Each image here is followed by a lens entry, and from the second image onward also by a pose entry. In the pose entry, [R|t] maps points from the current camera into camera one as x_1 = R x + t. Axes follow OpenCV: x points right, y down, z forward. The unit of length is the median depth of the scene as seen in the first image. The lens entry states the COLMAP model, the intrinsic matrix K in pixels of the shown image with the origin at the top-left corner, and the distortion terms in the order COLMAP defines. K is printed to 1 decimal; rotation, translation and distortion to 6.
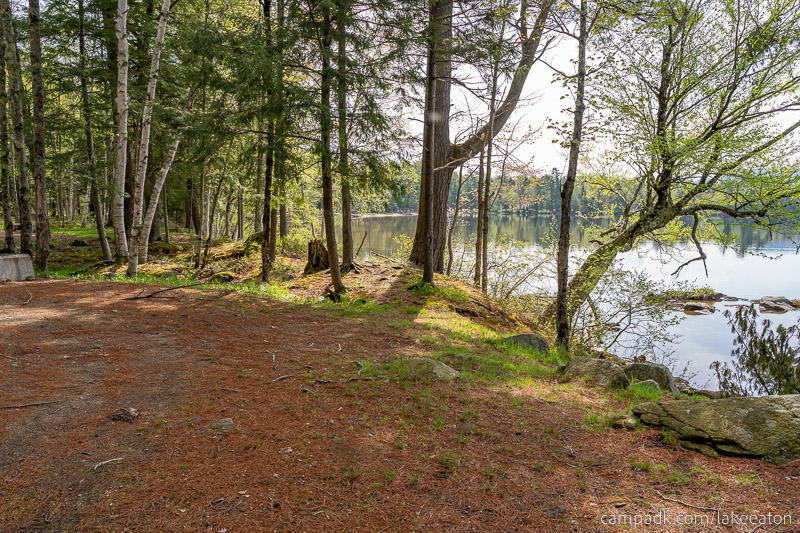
lens RADIAL K [[526.8, 0, 400.0], [0, 526.8, 266.5], [0, 0, 1]] dist [-0.004329, 0.001693]
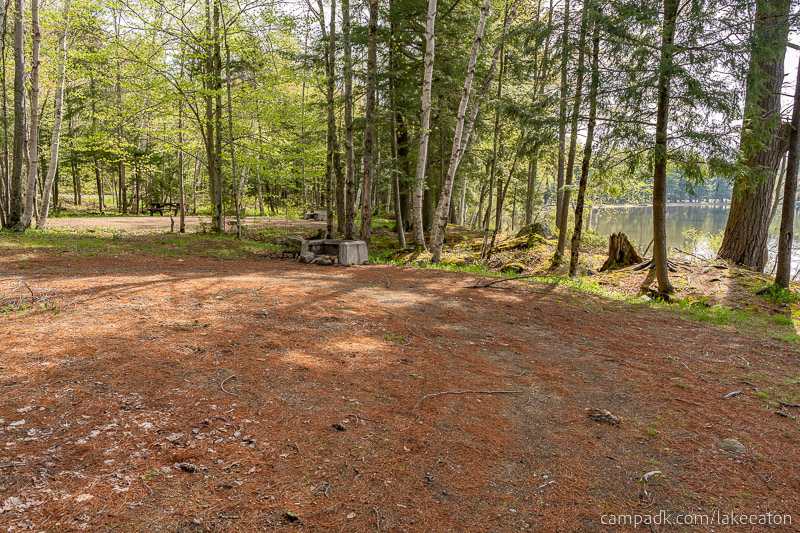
lens RADIAL K [[526.8, 0, 400.0], [0, 526.8, 266.5], [0, 0, 1]] dist [-0.004329, 0.001693]
pose [[0.921896, 0.045200, -0.384792, -0.169184], [-0.038641, 0.998946, 0.024765, 0.000052], [0.385506, -0.007963, 0.922671, -0.006943]]
